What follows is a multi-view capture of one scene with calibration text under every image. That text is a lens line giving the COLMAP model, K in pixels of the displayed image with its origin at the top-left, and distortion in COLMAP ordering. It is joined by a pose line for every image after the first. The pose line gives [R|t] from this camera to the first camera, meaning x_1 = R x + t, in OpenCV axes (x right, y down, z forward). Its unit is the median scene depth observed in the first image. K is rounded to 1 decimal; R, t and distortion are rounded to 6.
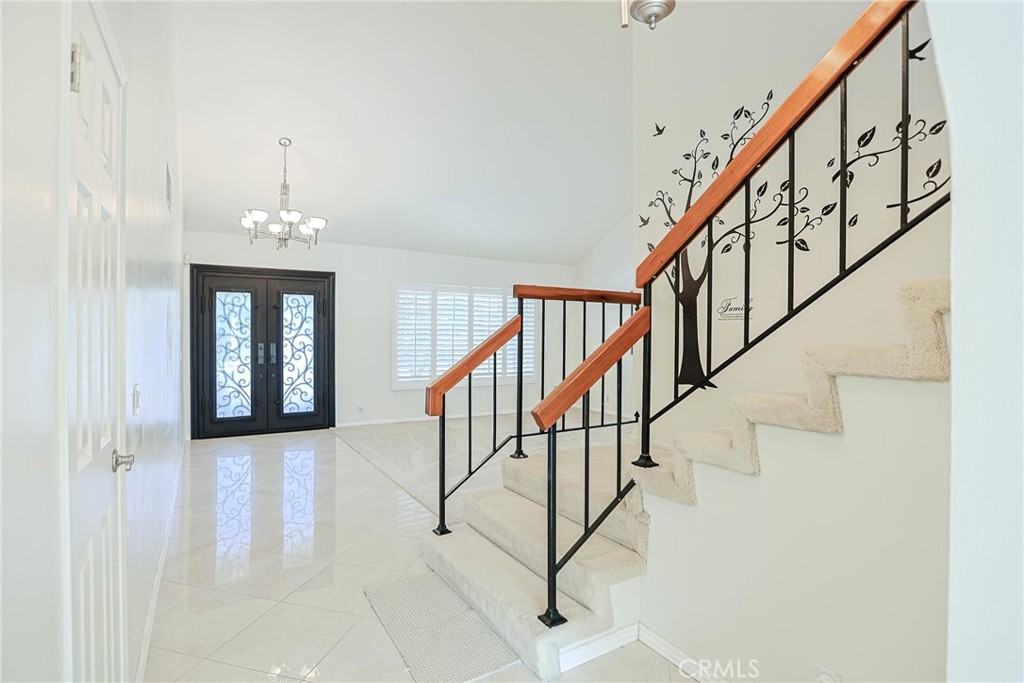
lens RADIAL K [[494.7, 0, 512.0], [0, 494.7, 341.5], [0, 0, 1]] dist [-0.046601, 0.000371]
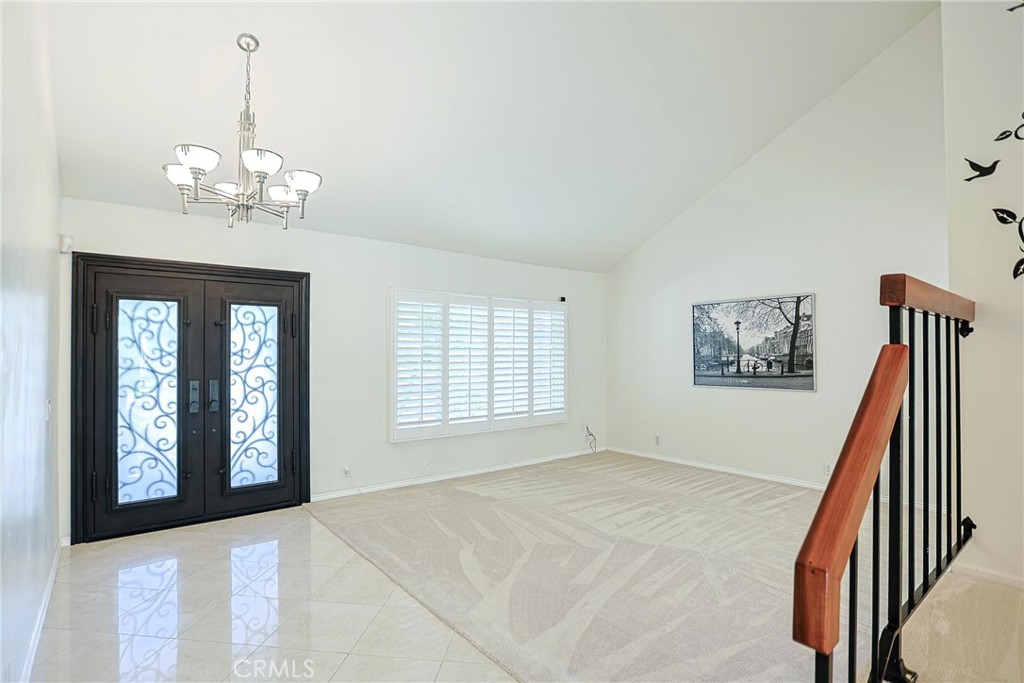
lens RADIAL K [[502.1, 0, 514.3], [0, 502.1, 348.6], [0, 0, 1]] dist [-0.045857, 0.013176]
pose [[0.991865, -0.004466, 0.127219, -0.179596], [0.007257, 0.999743, -0.021479, -0.021160], [-0.127091, 0.022228, 0.991642, 0.303968]]
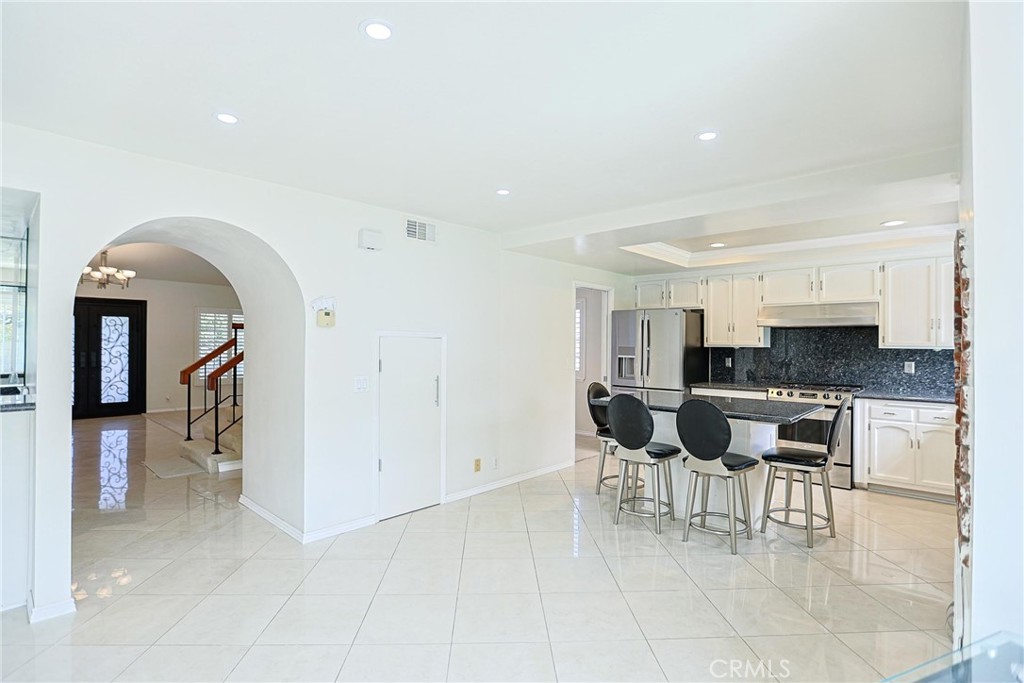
lens RADIAL K [[489.4, 0, 512.0], [0, 489.4, 341.5], [0, 0, 1]] dist [-0.037306, 0.012270]
pose [[0.963959, 0.001091, 0.266049, 0.285960], [0.004365, 0.999792, -0.019914, 0.005981], [-0.266016, 0.020358, 0.963754, -0.607195]]
